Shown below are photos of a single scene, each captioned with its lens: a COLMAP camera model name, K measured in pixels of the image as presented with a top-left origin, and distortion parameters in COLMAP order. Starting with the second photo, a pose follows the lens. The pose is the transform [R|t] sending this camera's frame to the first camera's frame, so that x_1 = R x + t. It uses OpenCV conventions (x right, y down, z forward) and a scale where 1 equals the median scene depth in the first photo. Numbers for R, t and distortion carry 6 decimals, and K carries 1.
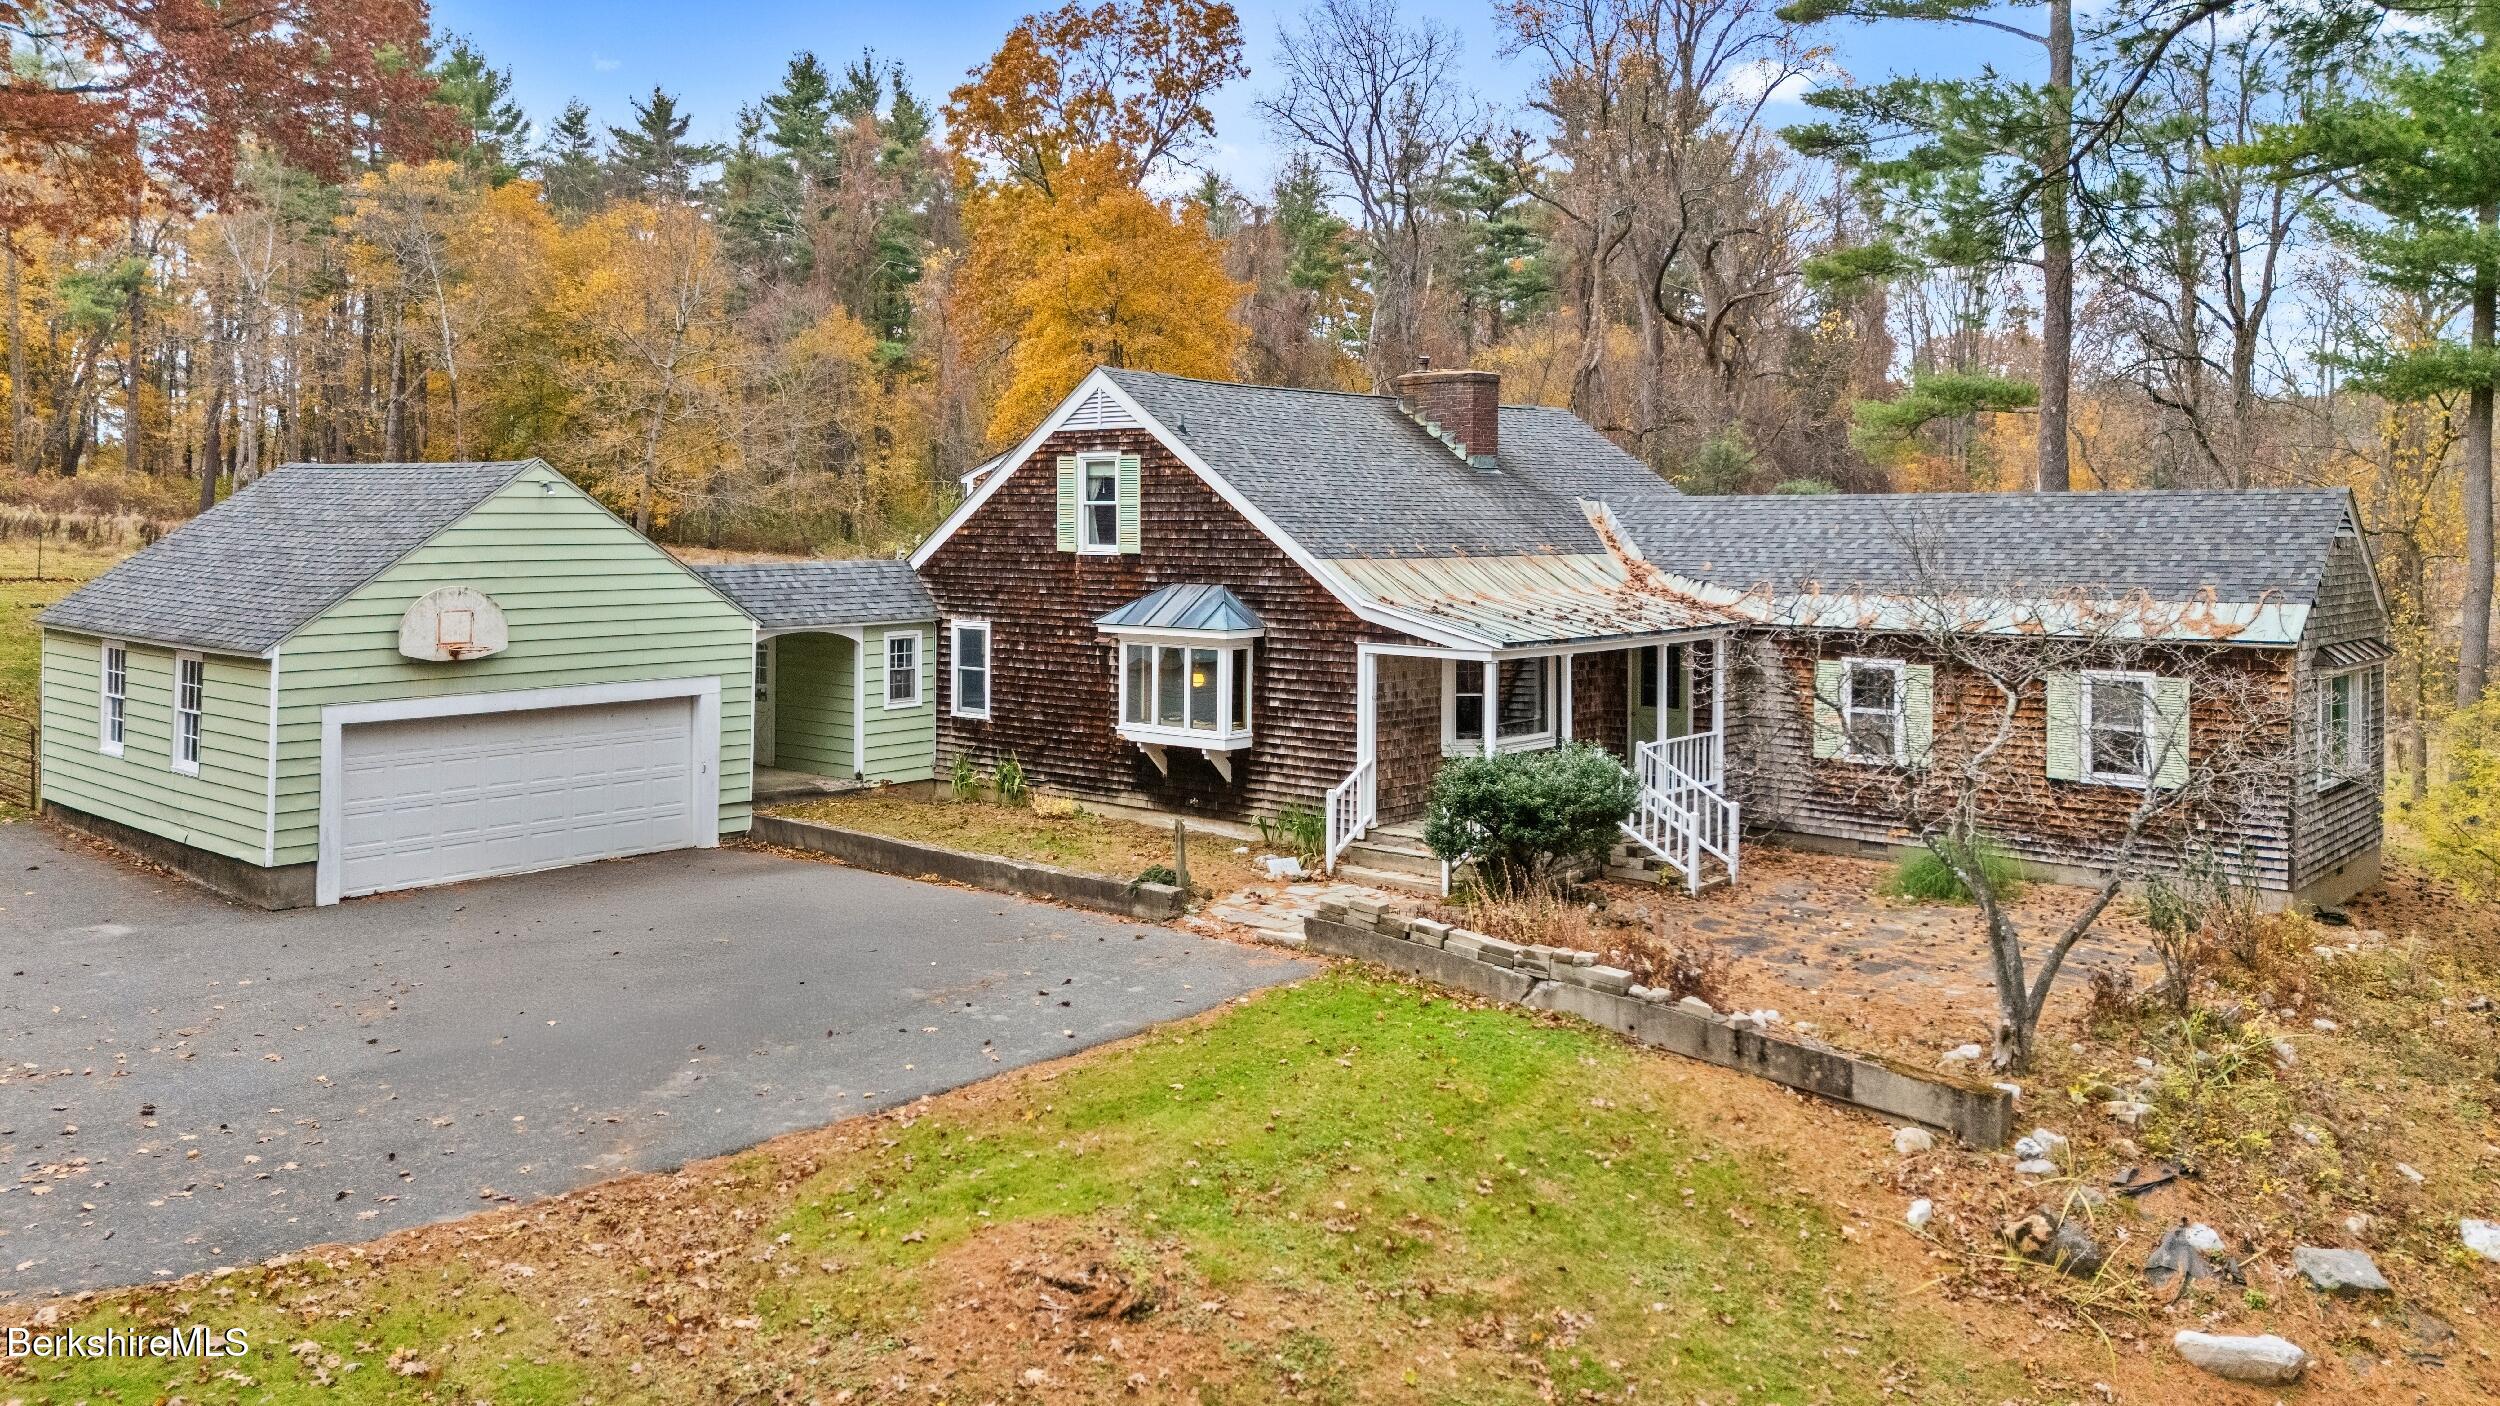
lens RADIAL K [[1880.6, 0, 1262.2], [0, 1880.6, 506.8], [0, 0, 1]] dist [0.001925, -0.005480]
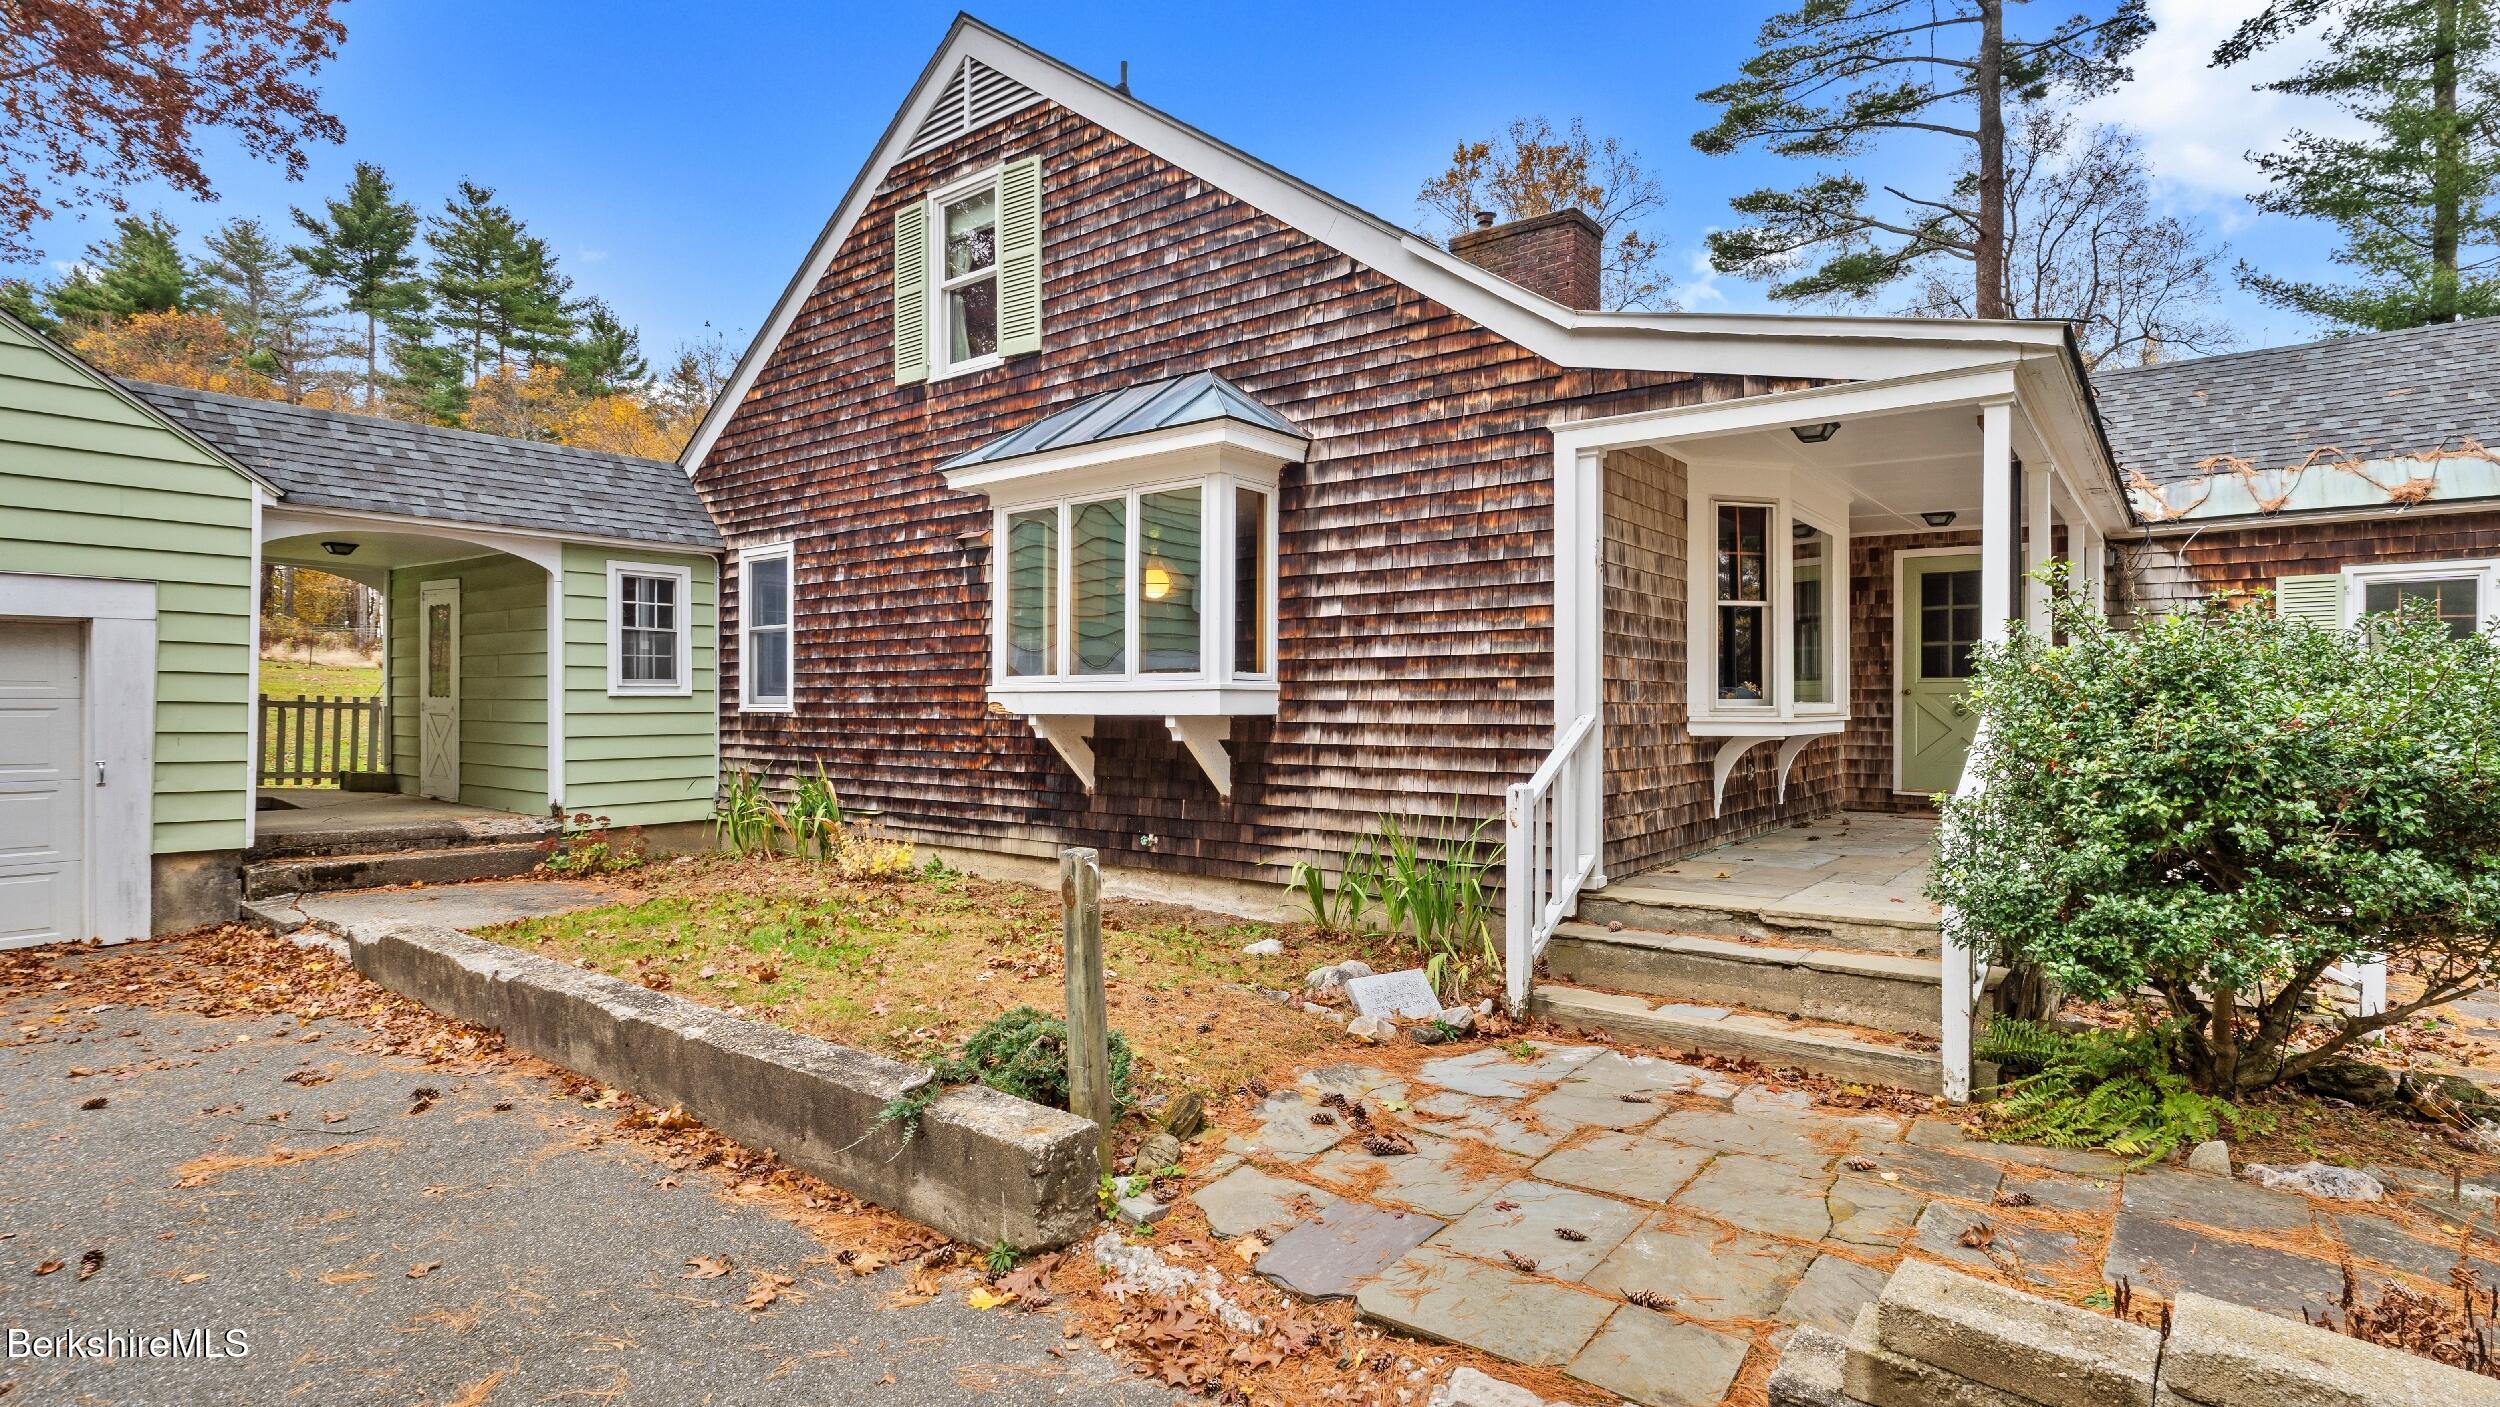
lens RADIAL K [[1203.5, 0, 1250.0], [0, 1203.5, 703.5], [0, 0, 1]] dist [-0.020187, 0.000112]
pose [[0.999257, -0.004775, 0.038255, -0.022196], [0.004543, 0.999971, 0.006149, 0.119642], [-0.038283, -0.005971, 0.999249, 0.691423]]
